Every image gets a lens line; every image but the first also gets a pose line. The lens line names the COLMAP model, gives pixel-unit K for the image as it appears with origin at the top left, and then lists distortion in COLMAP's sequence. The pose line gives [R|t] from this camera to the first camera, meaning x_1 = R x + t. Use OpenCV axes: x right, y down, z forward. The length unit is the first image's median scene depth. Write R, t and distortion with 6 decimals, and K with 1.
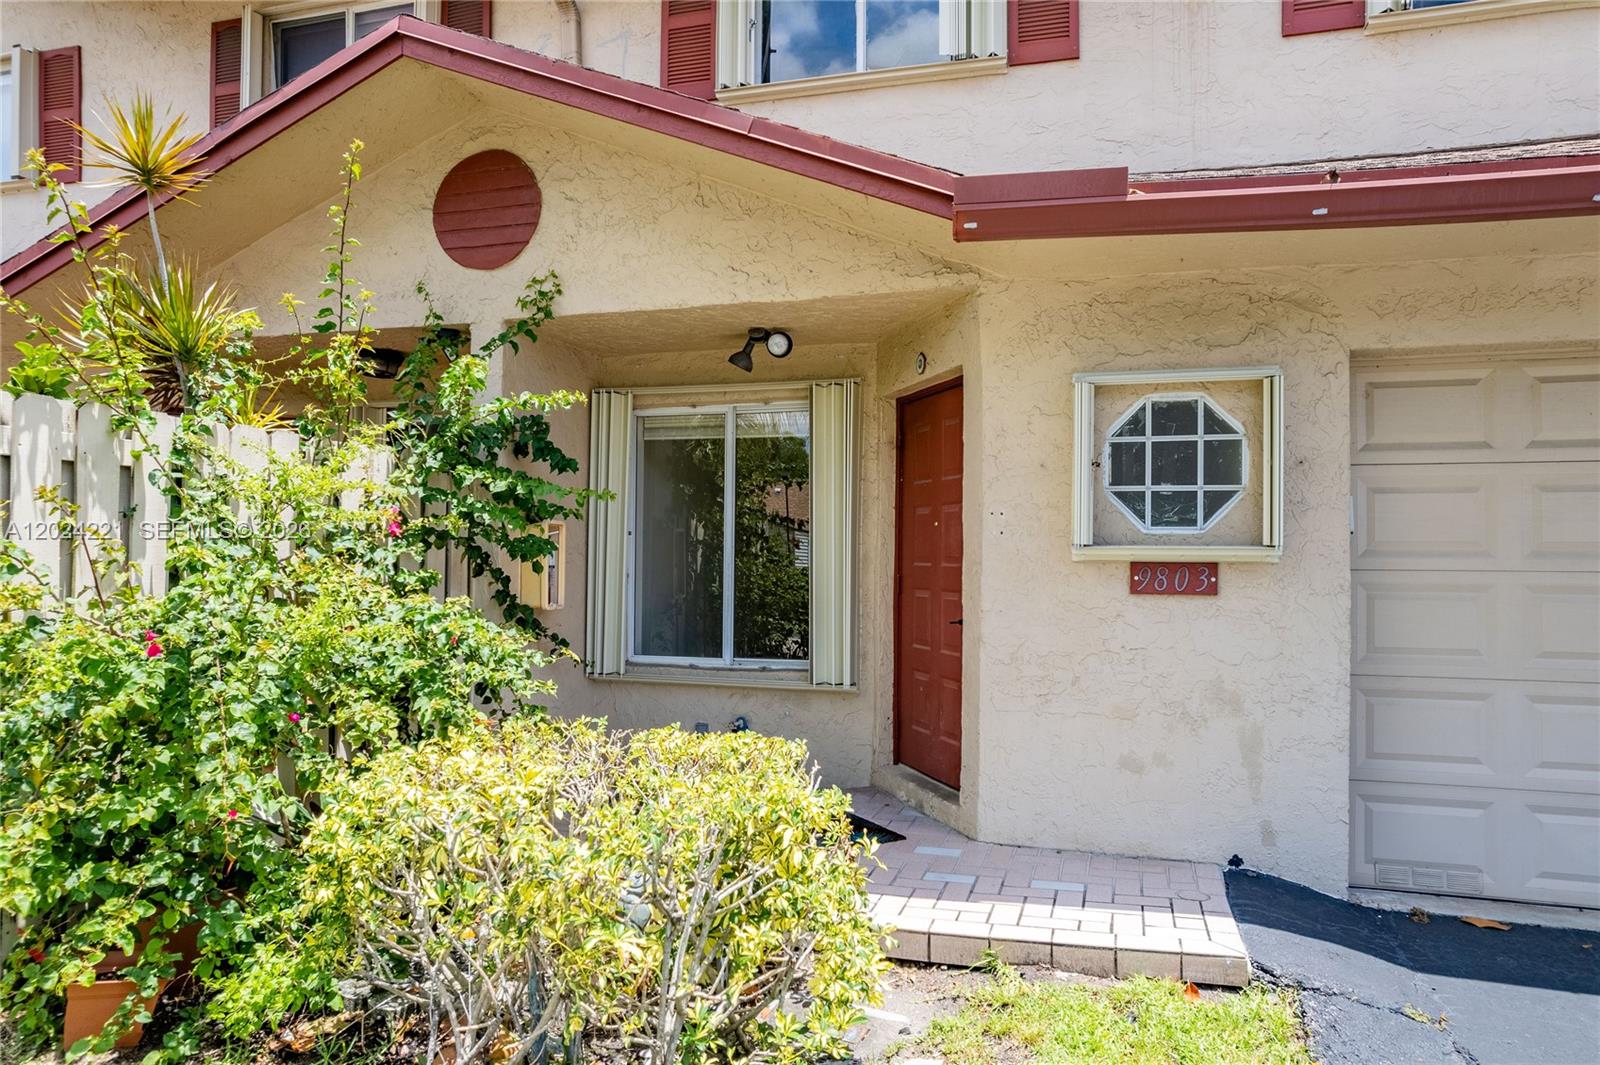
lens RADIAL K [[1005.1, 0, 800.0], [0, 1005.1, 532.5], [0, 0, 1]] dist [-0.037232, 0.002568]
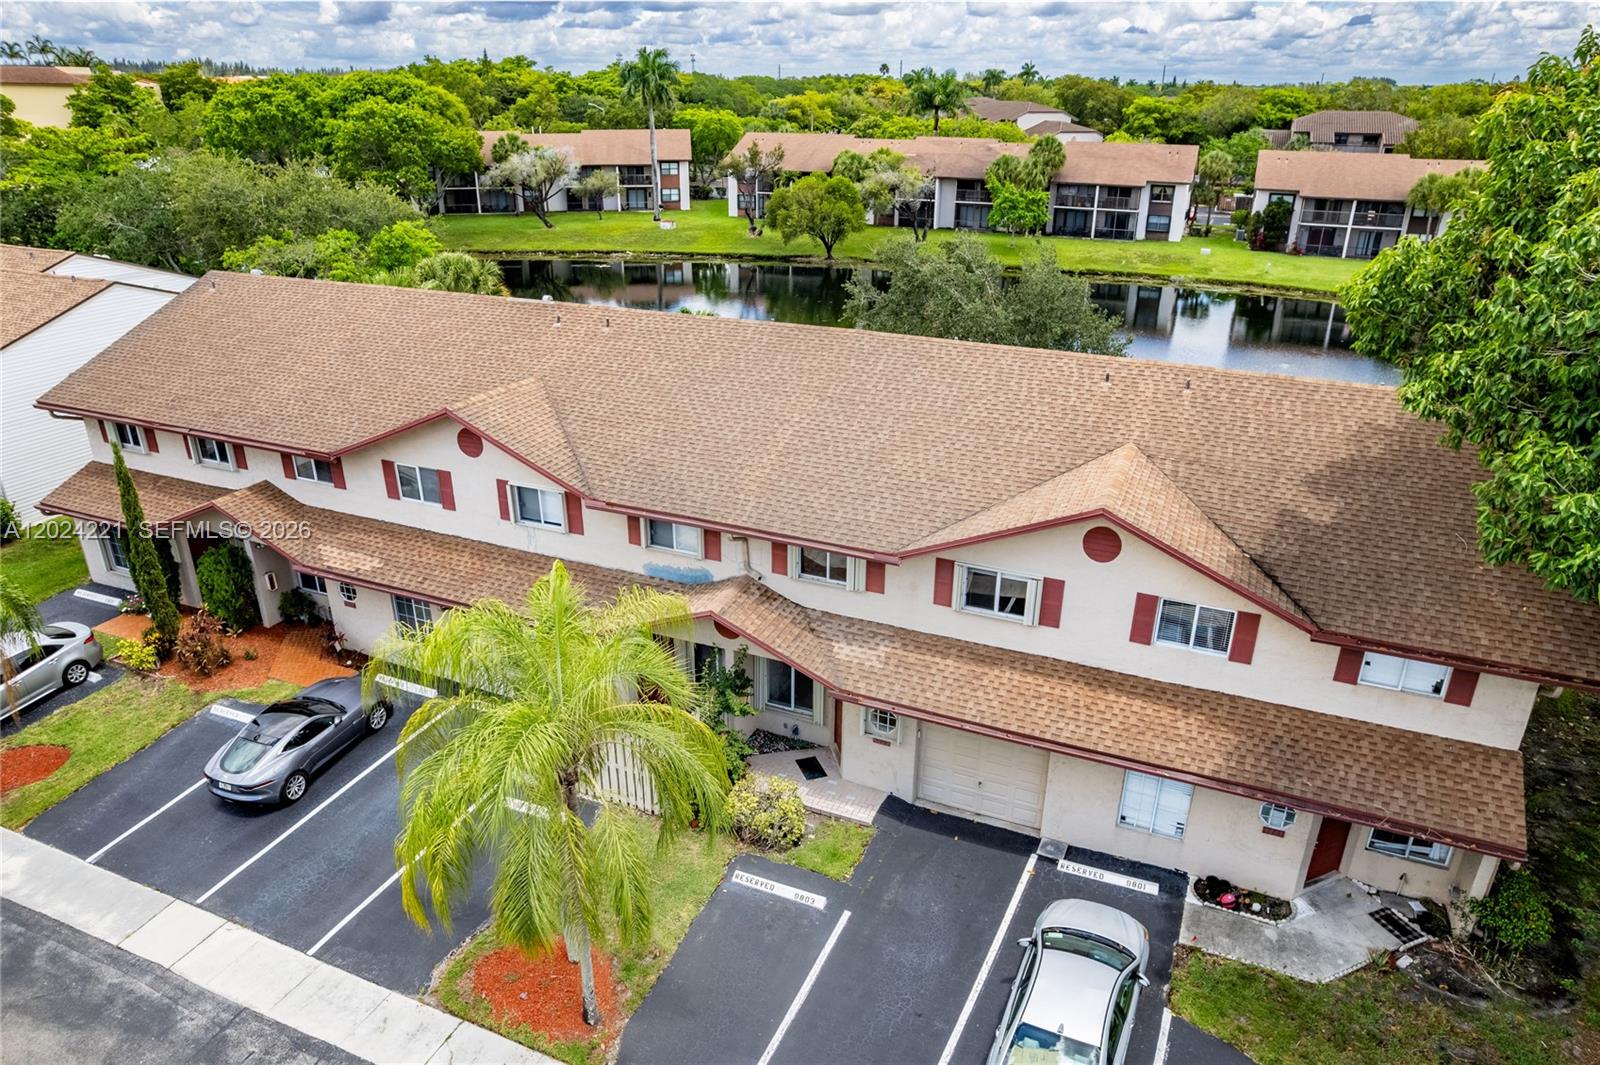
lens RADIAL K [[1005.1, 0, 800.0], [0, 1005.1, 532.5], [0, 0, 1]] dist [-0.037232, 0.002568]
pose [[0.992163, 0.046676, -0.115908, 0.490702], [0.006181, 0.908143, 0.418614, -2.799974], [0.124801, -0.416050, 0.900737, -2.860817]]
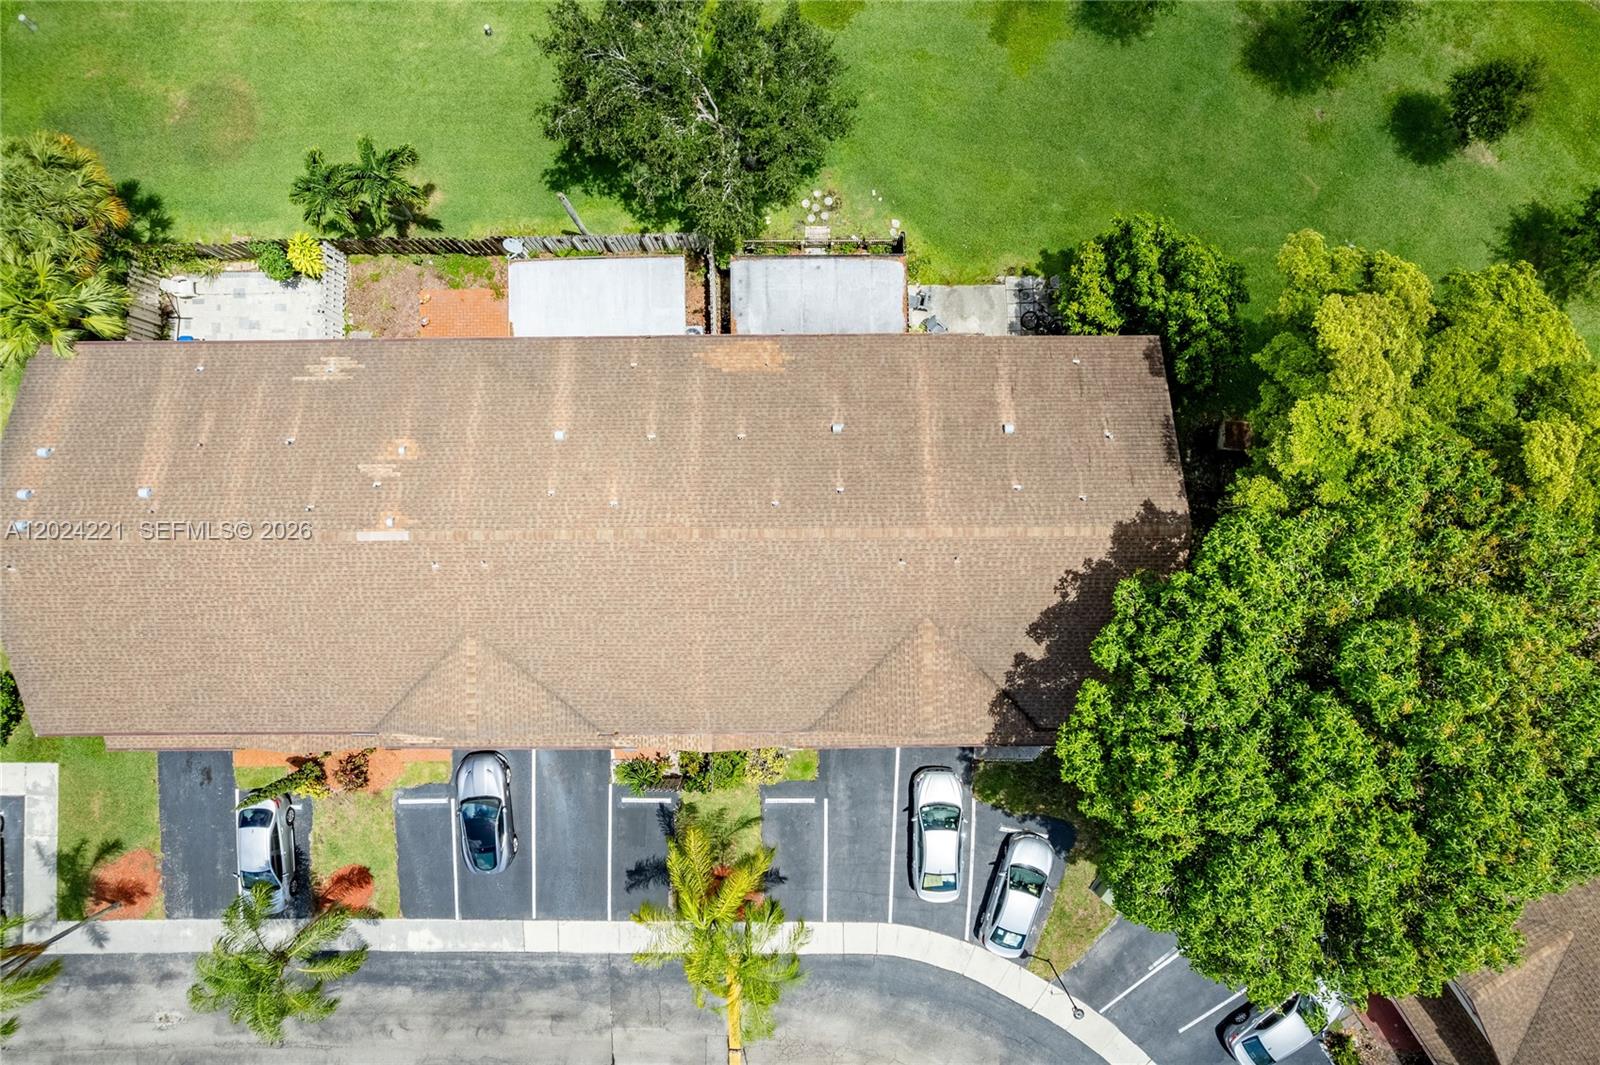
lens RADIAL K [[1030.2, 0, 823.9], [0, 1030.2, 528.5], [0, 0, 1]] dist [-0.032772, 0.001731]
pose [[0.959532, -0.281523, -0.006620, 0.985417], [0.004441, -0.008377, 0.999955, -8.545342], [-0.281565, -0.959518, -0.006787, 2.562060]]
